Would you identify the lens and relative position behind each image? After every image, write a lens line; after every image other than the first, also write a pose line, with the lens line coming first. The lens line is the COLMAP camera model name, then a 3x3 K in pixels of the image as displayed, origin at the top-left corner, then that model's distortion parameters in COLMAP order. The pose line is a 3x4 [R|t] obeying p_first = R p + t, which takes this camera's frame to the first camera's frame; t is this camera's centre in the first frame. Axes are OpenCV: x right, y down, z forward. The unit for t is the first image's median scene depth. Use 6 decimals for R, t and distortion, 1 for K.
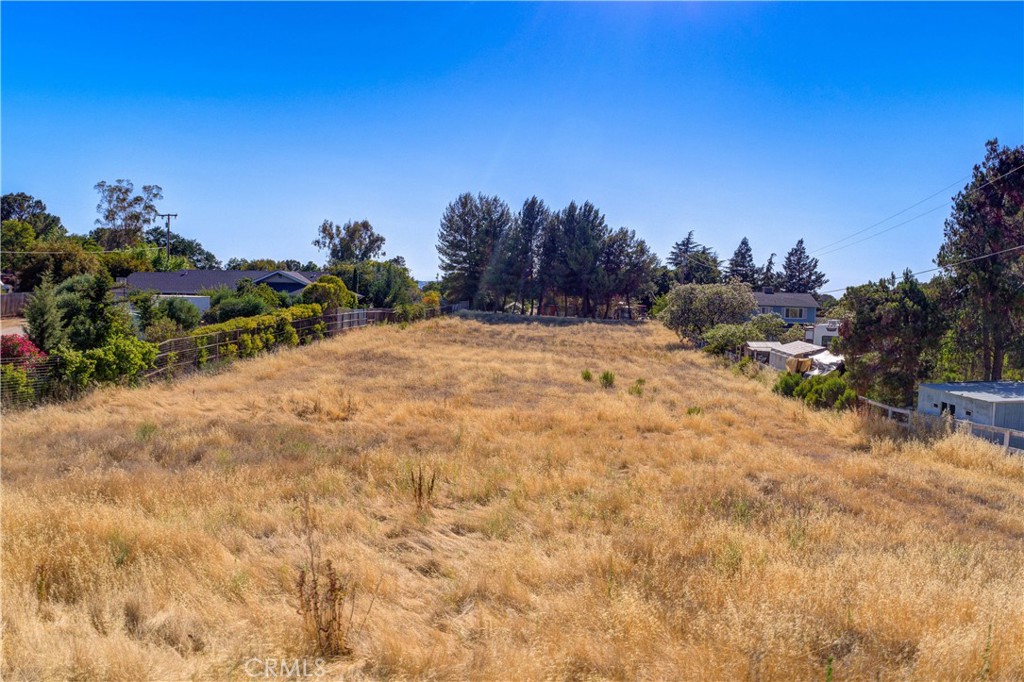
lens RADIAL K [[782.9, 0, 514.1], [0, 782.9, 340.1], [0, 0, 1]] dist [-0.103042, -0.060124]
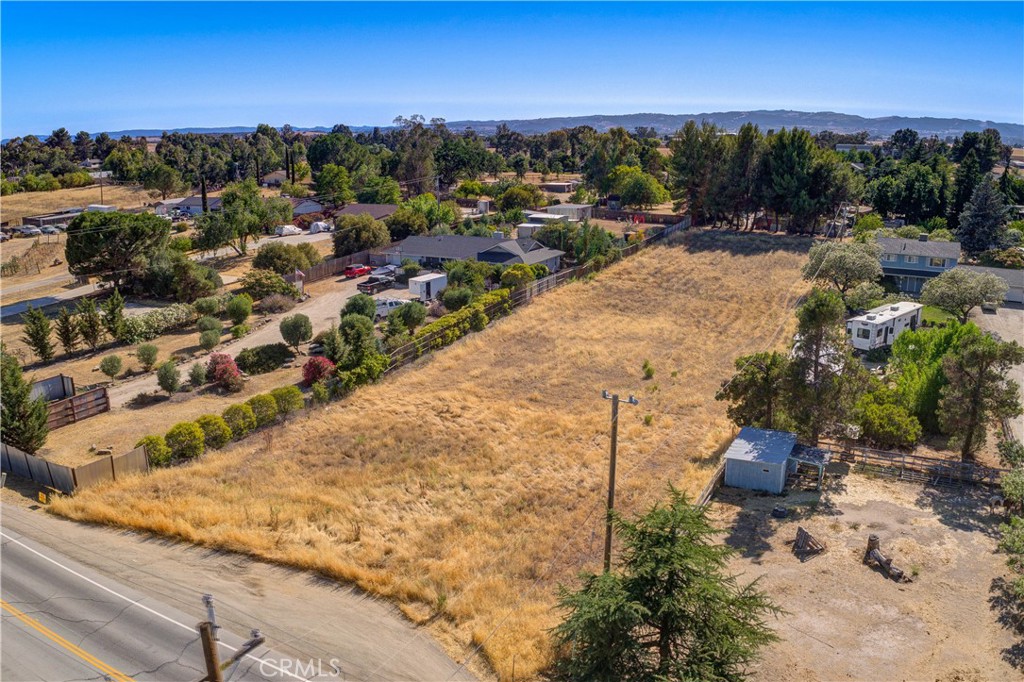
lens RADIAL K [[782.9, 0, 510.3], [0, 782.9, 341.1], [0, 0, 1]] dist [-0.103042, -0.060124]
pose [[0.920638, 0.062141, -0.385439, 0.395161], [0.020373, 0.978260, 0.206378, -0.293671], [0.389885, -0.197852, 0.899358, -0.455373]]
